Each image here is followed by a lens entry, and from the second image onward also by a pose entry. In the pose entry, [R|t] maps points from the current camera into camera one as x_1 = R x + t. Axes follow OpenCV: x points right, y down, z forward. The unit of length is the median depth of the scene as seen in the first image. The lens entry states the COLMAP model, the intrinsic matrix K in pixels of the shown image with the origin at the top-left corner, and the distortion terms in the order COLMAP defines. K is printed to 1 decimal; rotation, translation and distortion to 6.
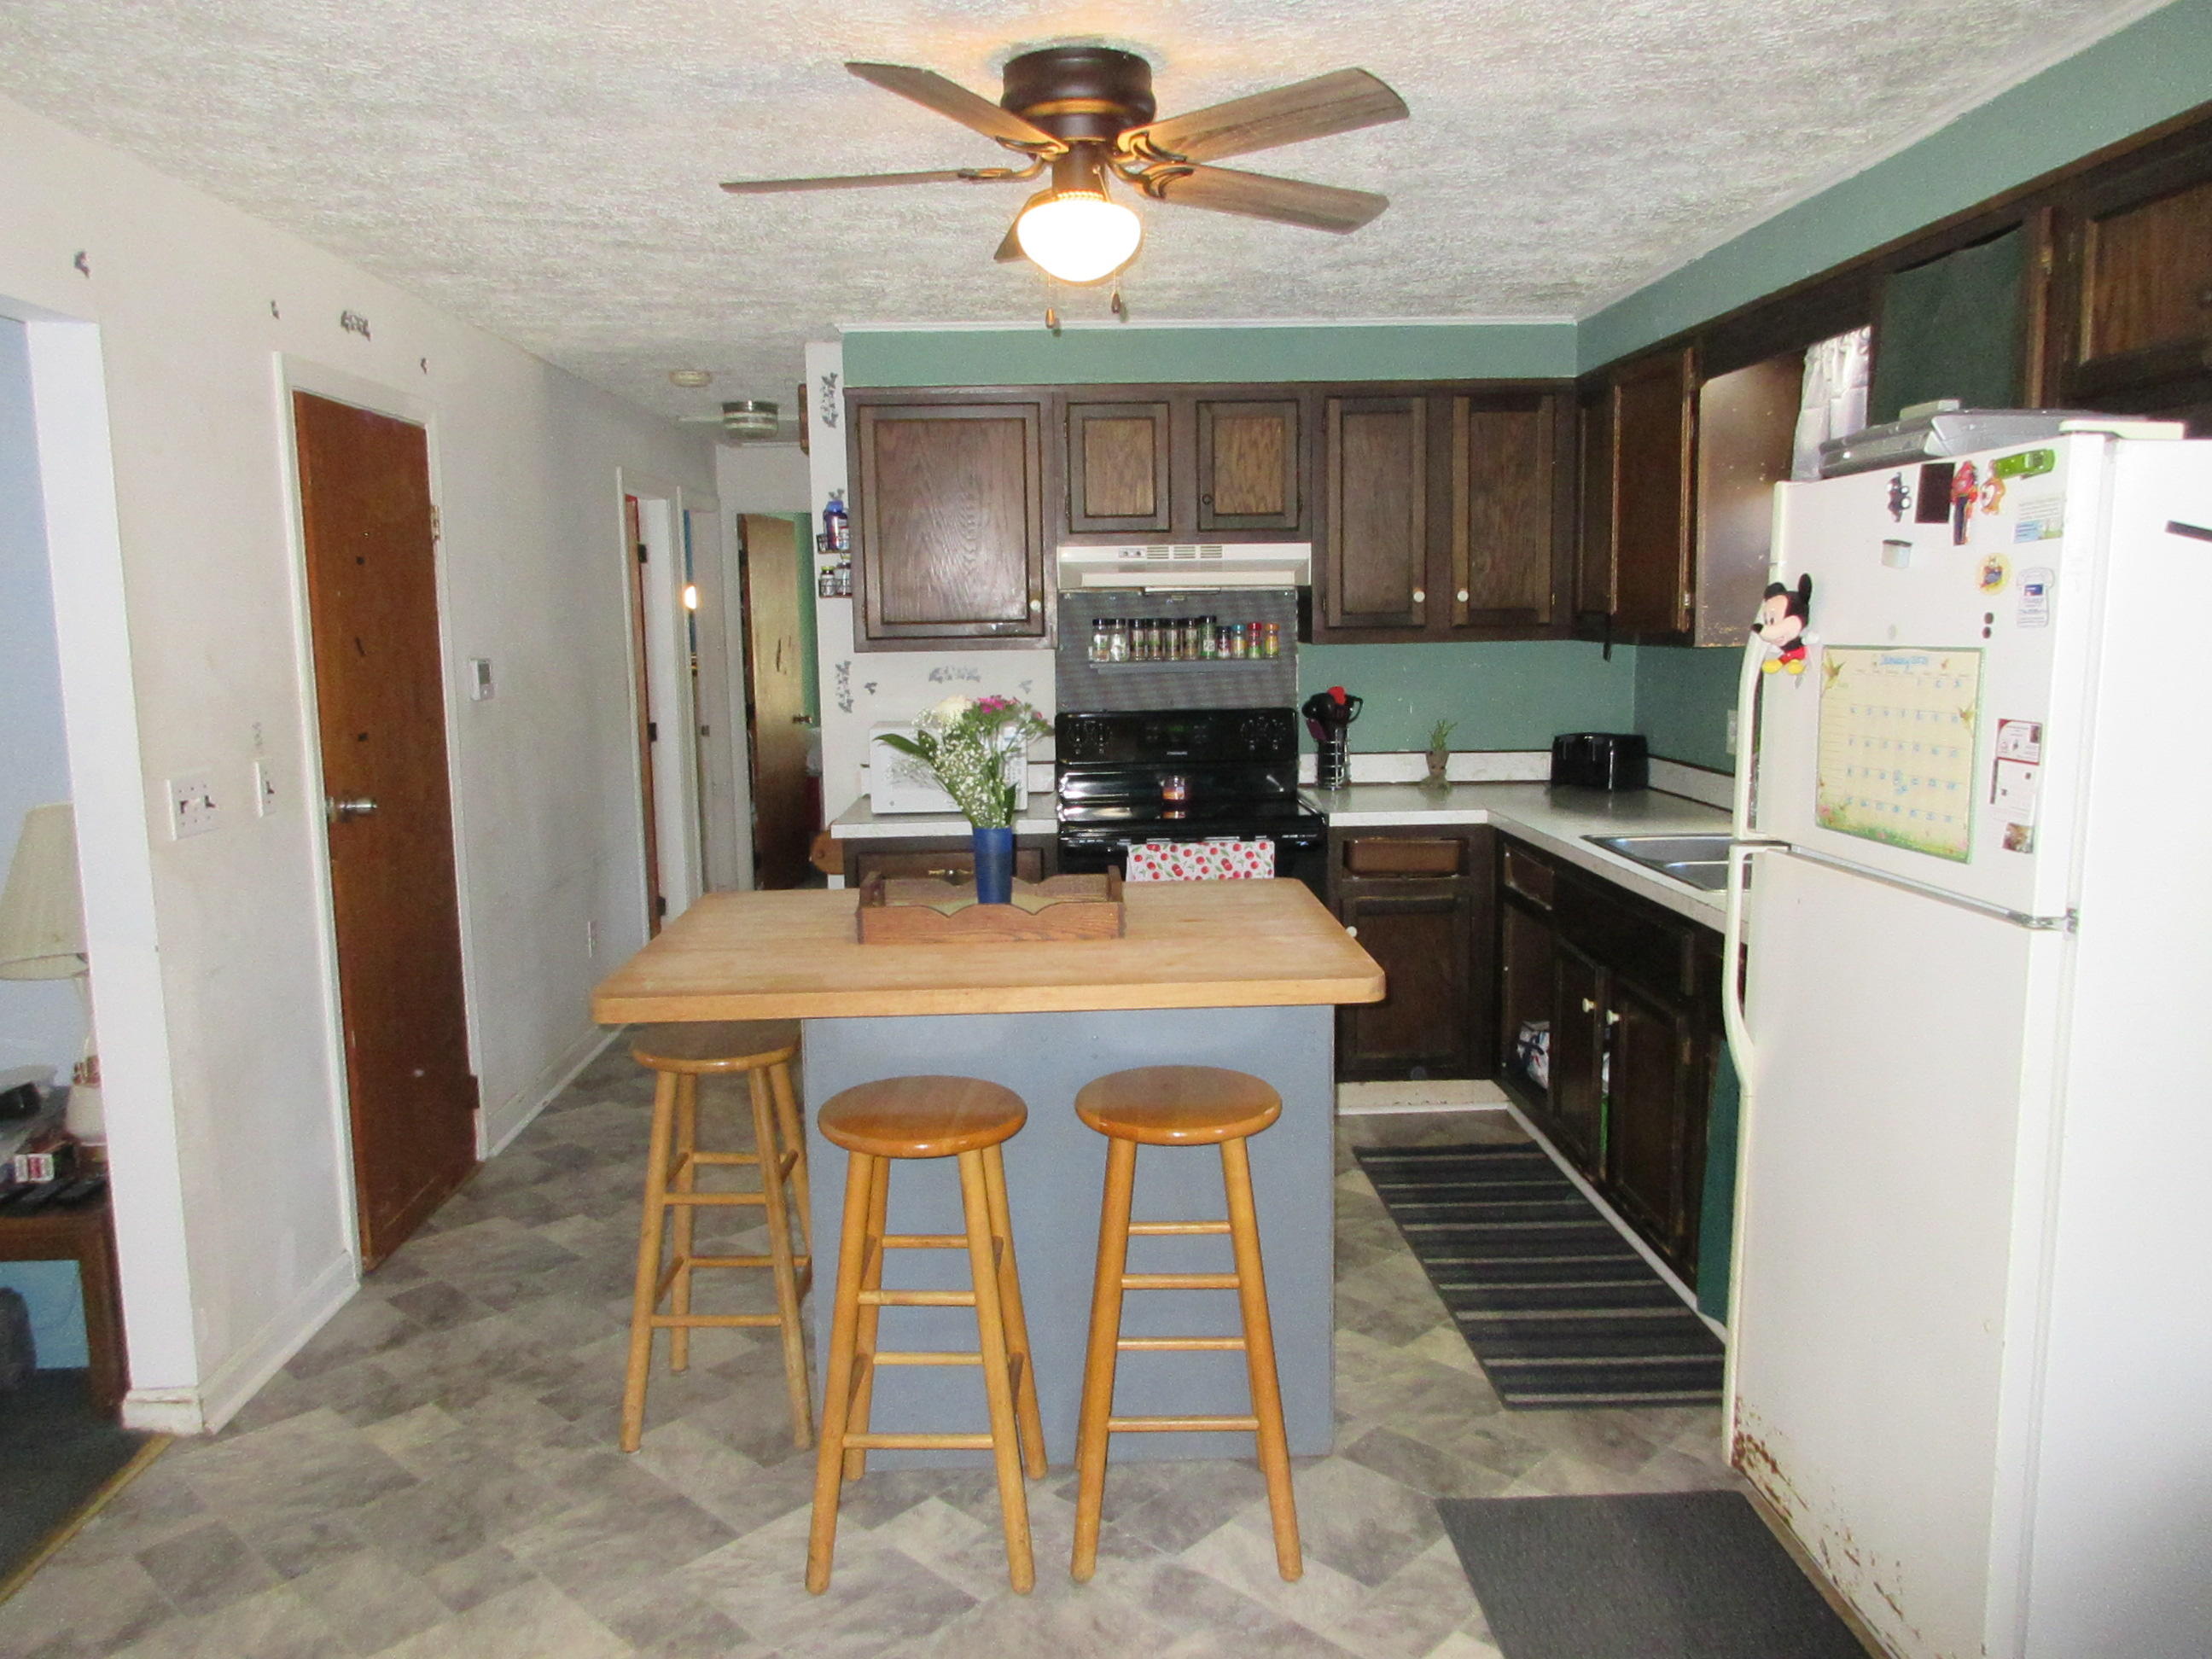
lens RADIAL K [[1641.3, 0, 1099.0], [0, 1641.3, 832.0], [0, 0, 1]] dist [-0.002265, 0.002219]
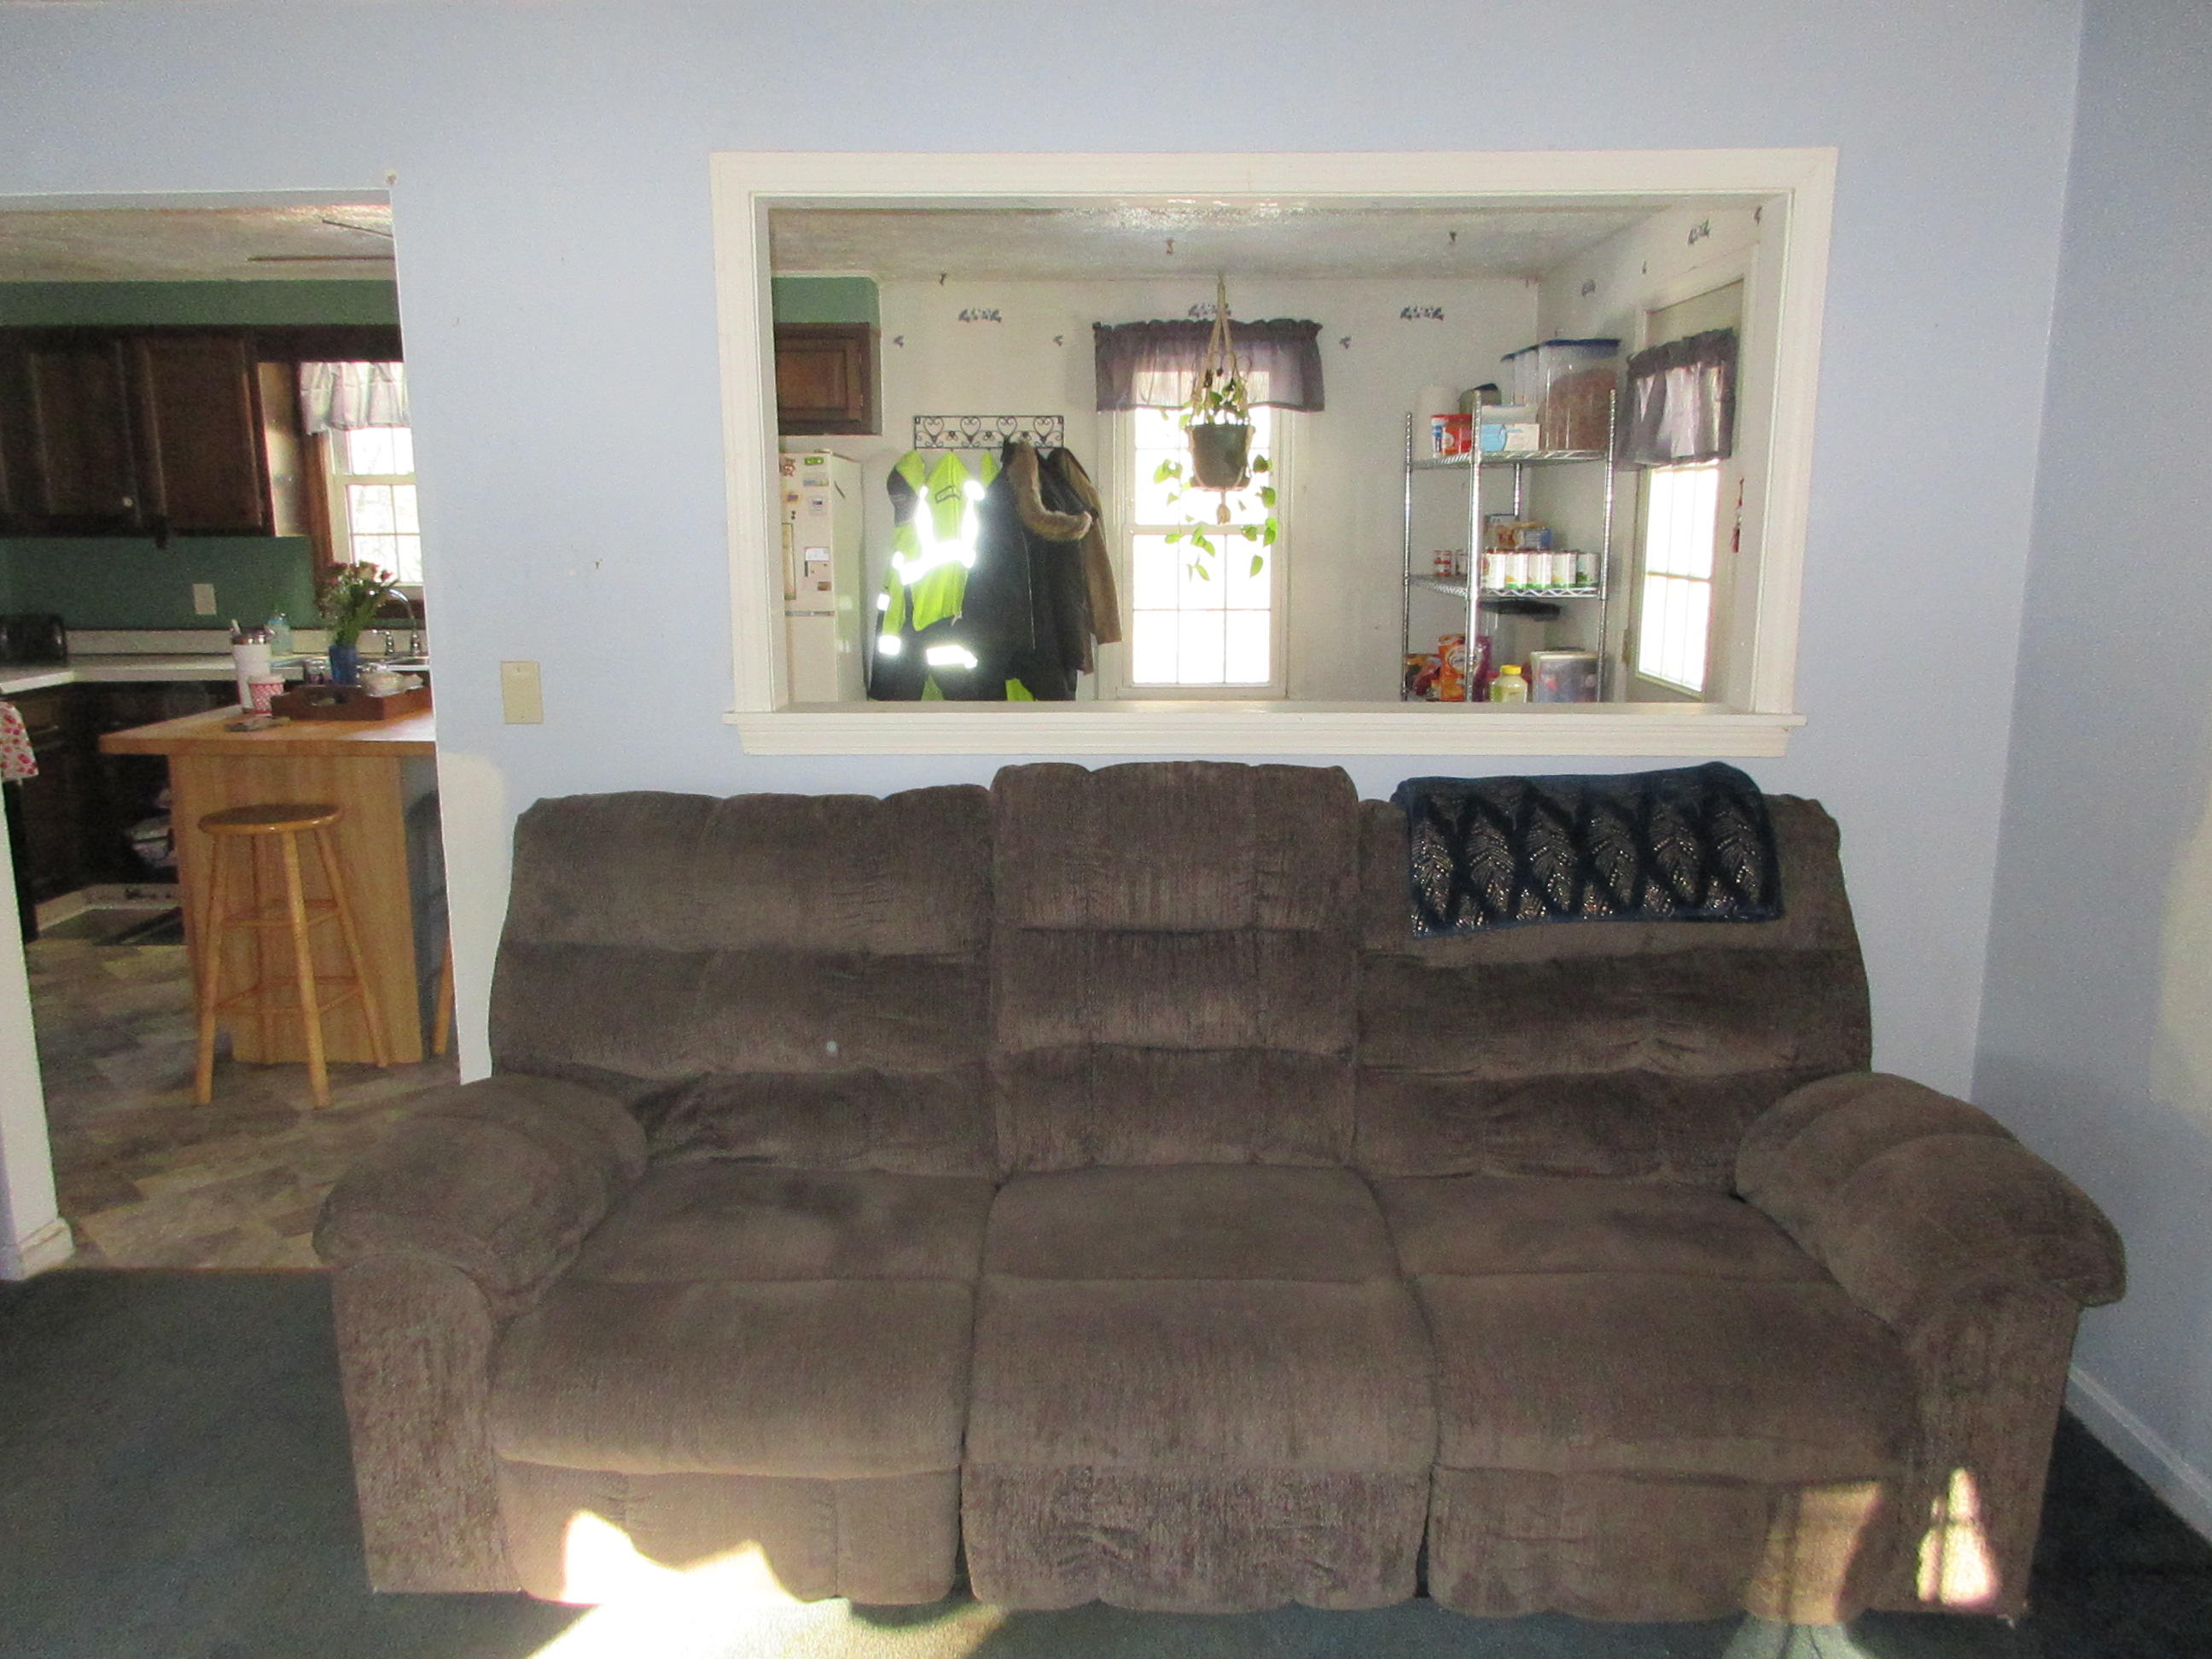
lens RADIAL K [[1641.3, 0, 1108.4], [0, 1641.3, 830.8], [0, 0, 1]] dist [-0.002265, 0.002219]
pose [[0.044580, -0.178158, 0.982992, -1.611303], [0.135536, 0.975951, 0.170735, -0.000787], [-0.989769, 0.125620, 0.067655, 0.220428]]
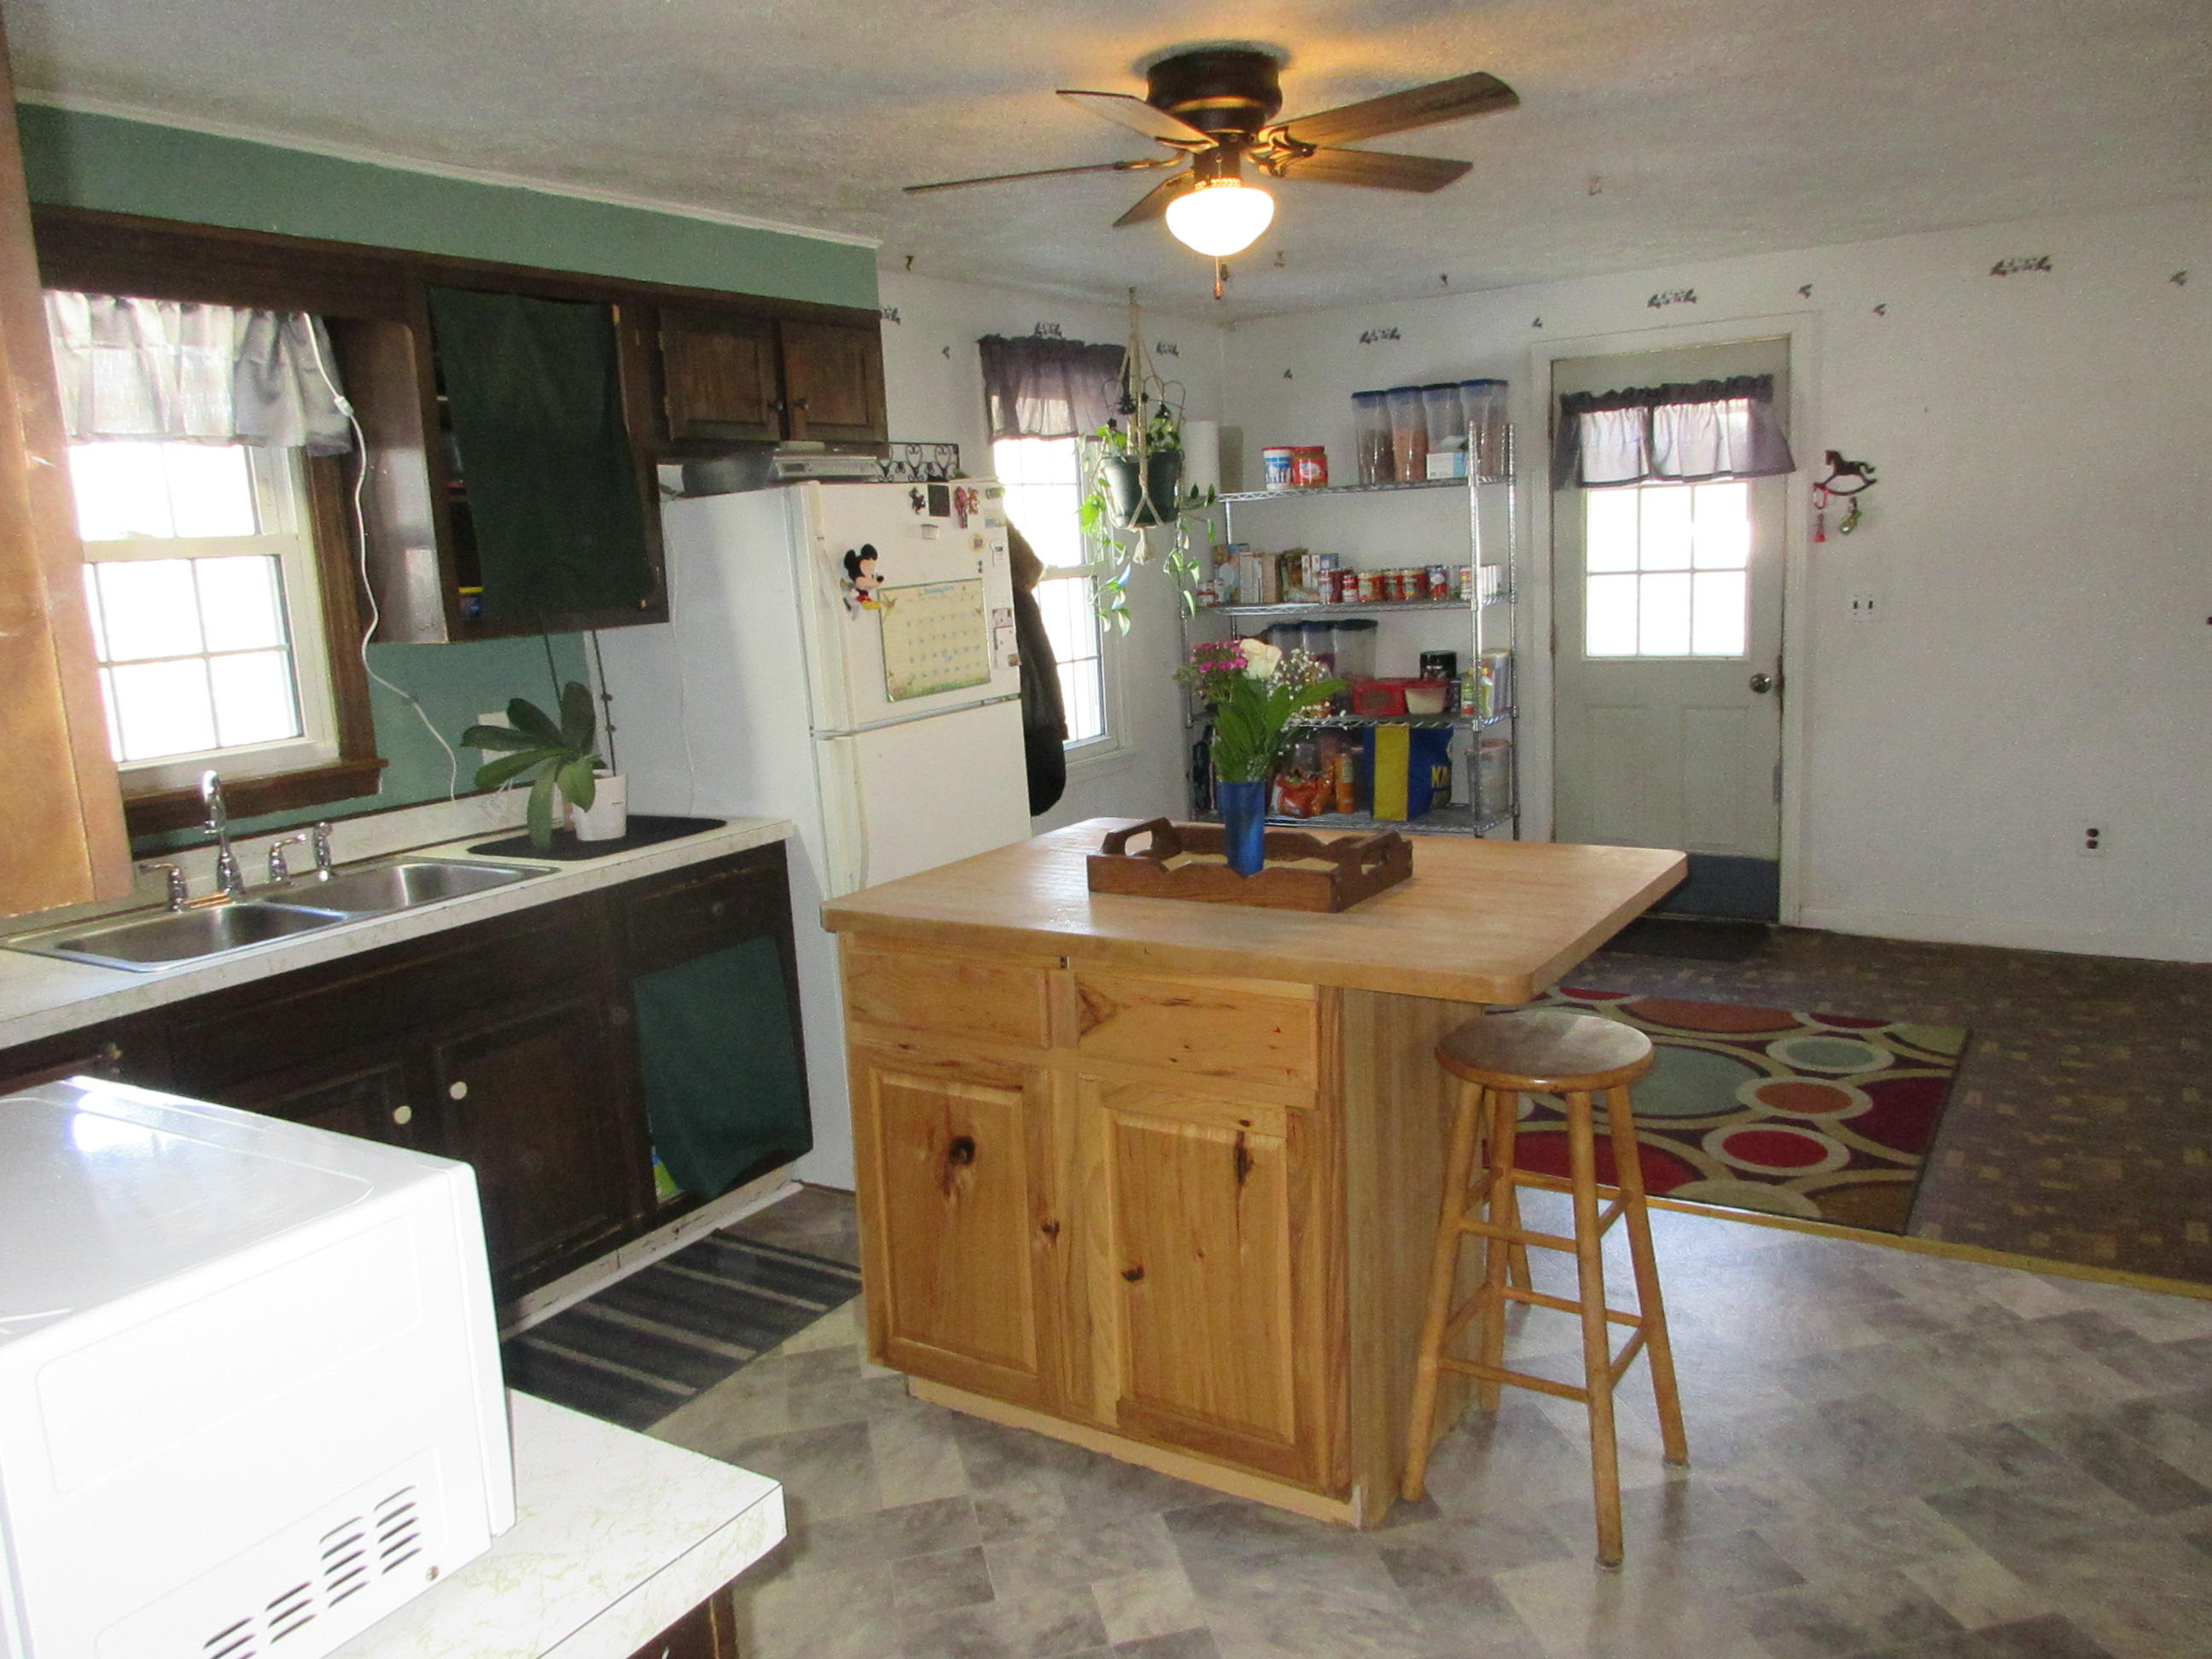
lens RADIAL K [[1641.3, 0, 1099.9], [0, 1641.3, 827.1], [0, 0, 1]] dist [-0.002265, 0.002219]
pose [[-0.822138, -0.039134, 0.567942, -0.529858], [0.142613, 0.951666, 0.272018, -0.242471], [-0.551136, 0.304633, -0.776819, 1.790695]]
